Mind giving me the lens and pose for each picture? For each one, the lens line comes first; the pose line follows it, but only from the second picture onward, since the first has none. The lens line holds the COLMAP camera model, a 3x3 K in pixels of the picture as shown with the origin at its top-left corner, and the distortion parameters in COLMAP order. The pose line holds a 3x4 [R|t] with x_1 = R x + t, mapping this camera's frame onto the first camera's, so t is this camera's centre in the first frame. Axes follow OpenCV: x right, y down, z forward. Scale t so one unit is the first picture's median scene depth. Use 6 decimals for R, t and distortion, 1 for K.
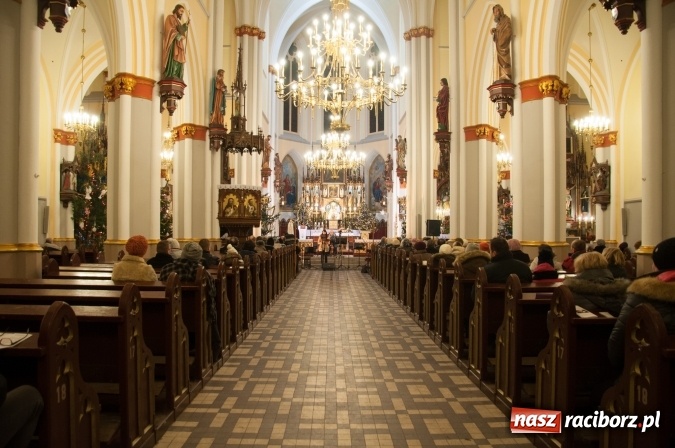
lens RADIAL K [[471.5, 0, 336.0], [0, 471.5, 237.3], [0, 0, 1]] dist [-0.138555, 0.000195]
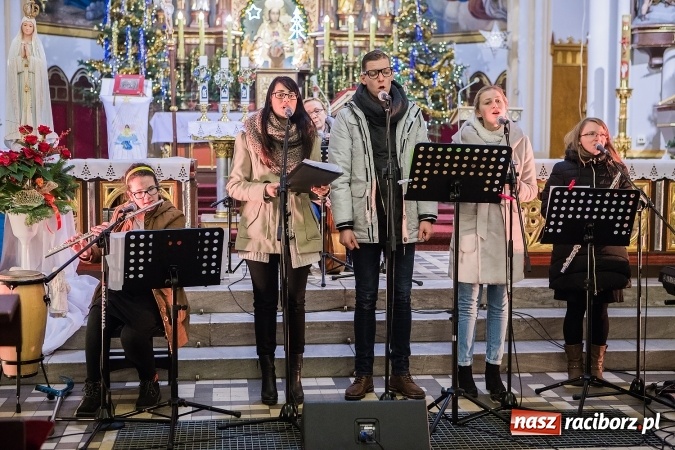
lens RADIAL K [[1028.6, 0, 337.5], [0, 1028.6, 225.0], [0, 0, 1]] dist [0.004505, 0.155189]
pose [[0.995113, -0.011518, 0.098068, -0.027760], [0.004387, 0.997350, 0.072615, 0.001356], [-0.098645, -0.071830, 0.992527, 0.533058]]
